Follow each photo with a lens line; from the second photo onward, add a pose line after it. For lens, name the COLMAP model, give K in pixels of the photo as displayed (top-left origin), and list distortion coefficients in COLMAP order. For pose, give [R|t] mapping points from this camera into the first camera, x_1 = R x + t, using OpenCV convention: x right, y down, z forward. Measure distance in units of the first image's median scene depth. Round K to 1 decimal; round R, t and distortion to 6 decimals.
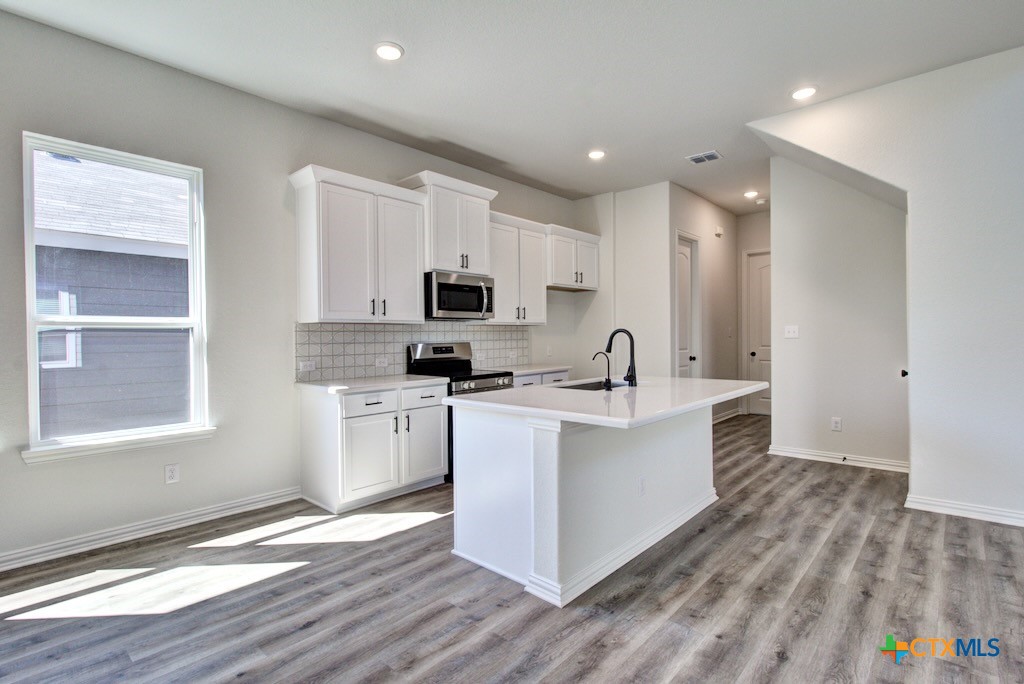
lens RADIAL K [[493.5, 0, 512.3], [0, 493.5, 340.0], [0, 0, 1]] dist [-0.004787, -0.000913]
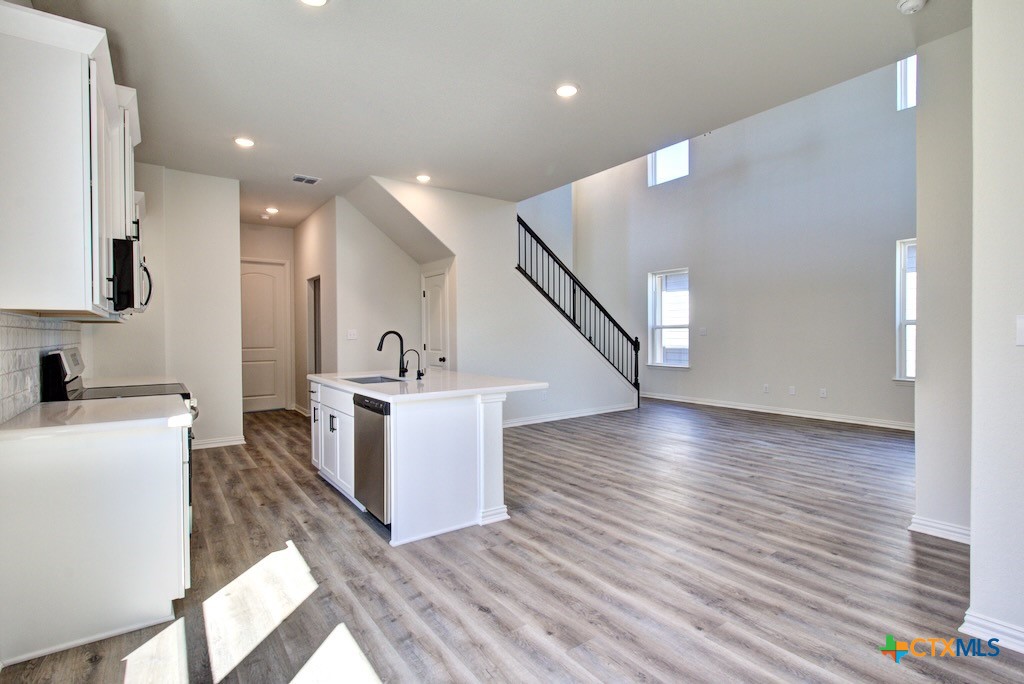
lens RADIAL K [[493.5, 0, 514.0], [0, 493.5, 339.7], [0, 0, 1]] dist [-0.004787, -0.000913]
pose [[0.202772, -0.004193, 0.979217, -0.988963], [0.014489, 0.999894, 0.001281, 0.002024], [-0.979119, 0.013928, 0.202812, 0.495728]]
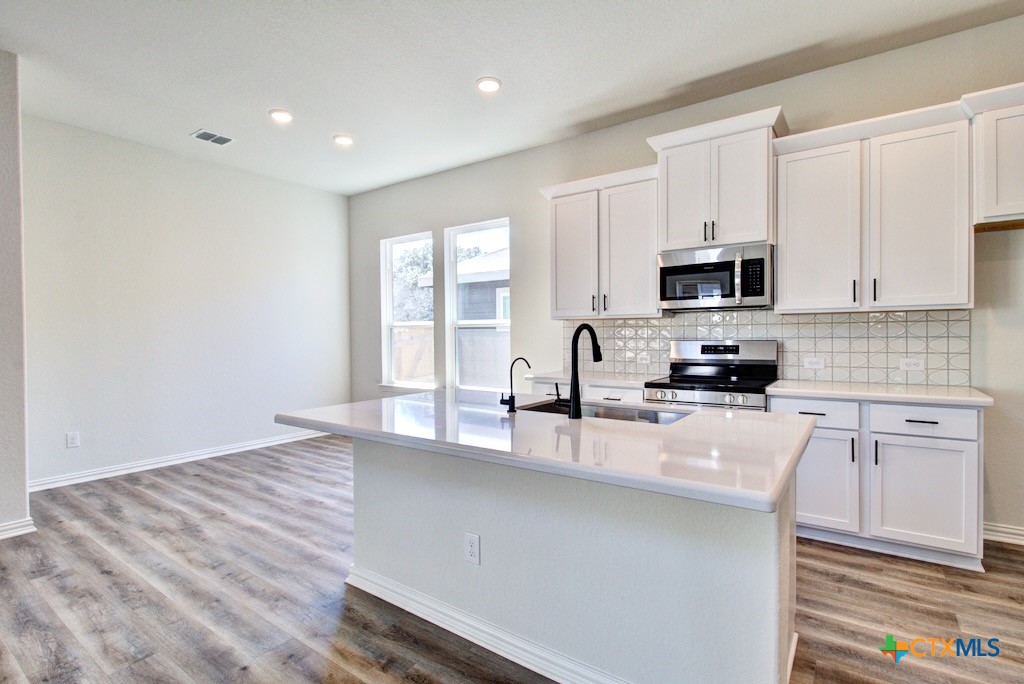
lens RADIAL K [[493.5, 0, 511.2], [0, 493.5, 339.6], [0, 0, 1]] dist [-0.004787, -0.000913]
pose [[0.114362, 0.022369, -0.993187, 0.894398], [-0.002473, 0.999750, 0.022232, -0.016934], [0.993436, -0.000086, 0.114389, 0.908083]]
